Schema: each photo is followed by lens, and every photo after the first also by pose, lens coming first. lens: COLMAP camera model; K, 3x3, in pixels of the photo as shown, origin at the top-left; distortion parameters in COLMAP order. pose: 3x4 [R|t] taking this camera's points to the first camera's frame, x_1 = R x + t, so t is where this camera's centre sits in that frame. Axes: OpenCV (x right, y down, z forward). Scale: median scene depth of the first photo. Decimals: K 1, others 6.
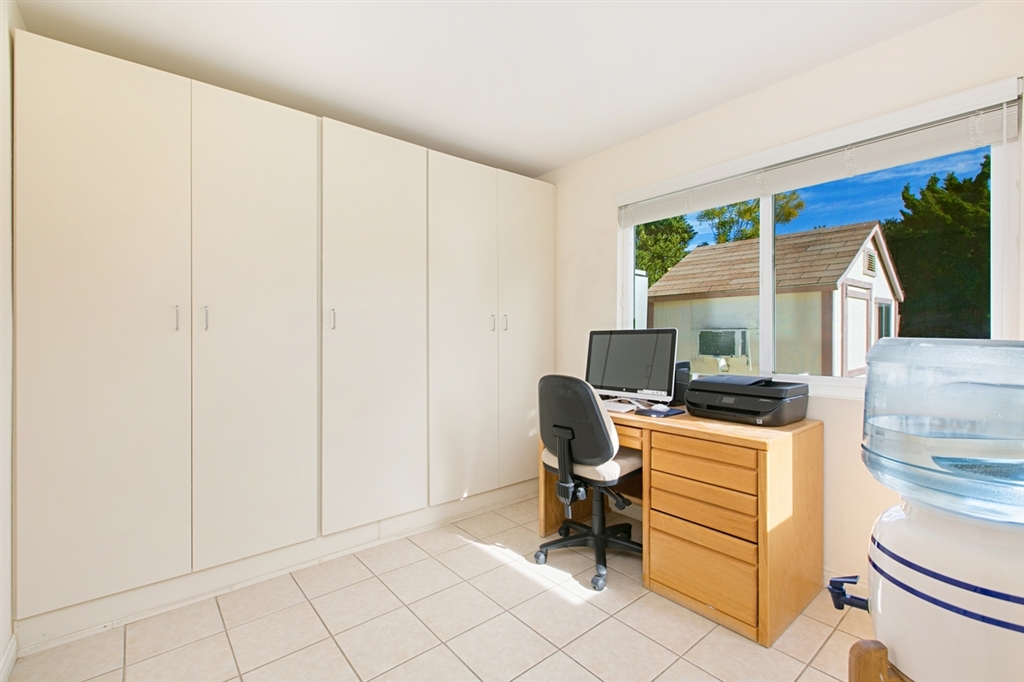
lens RADIAL K [[451.8, 0, 512.0], [0, 451.8, 341.0], [0, 0, 1]] dist [0.001008, -0.000190]
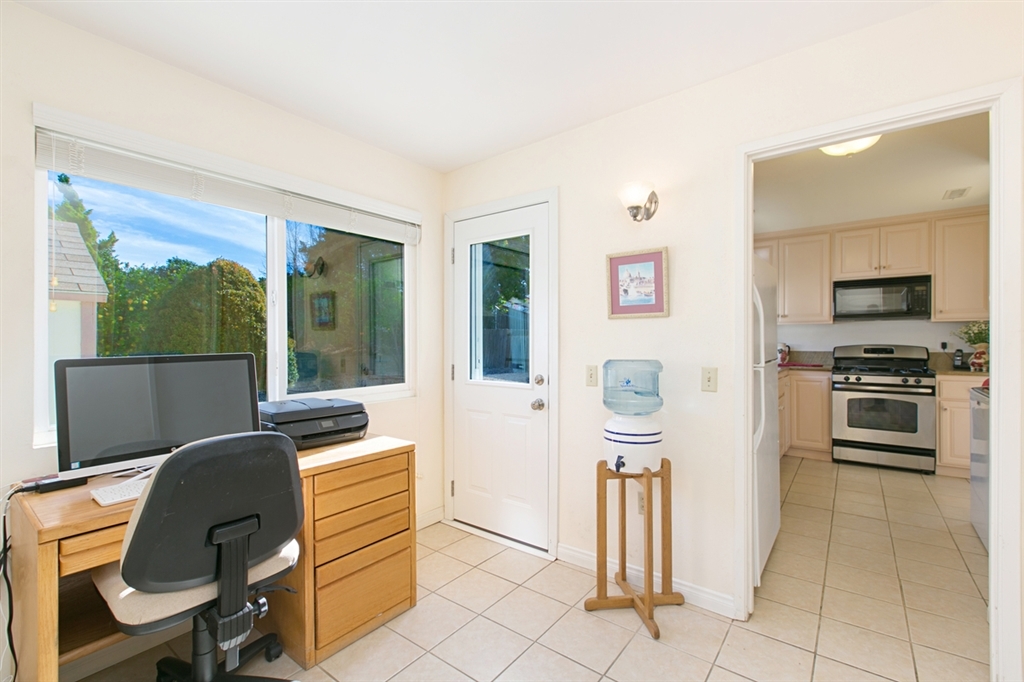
lens RADIAL K [[451.8, 0, 512.0], [0, 451.8, 341.0], [0, 0, 1]] dist [0.001008, -0.000190]
pose [[-0.219367, -0.003296, 0.975637, -0.649572], [0.010397, 0.999930, 0.005715, -0.060269], [-0.975587, 0.011397, -0.219317, 0.892361]]
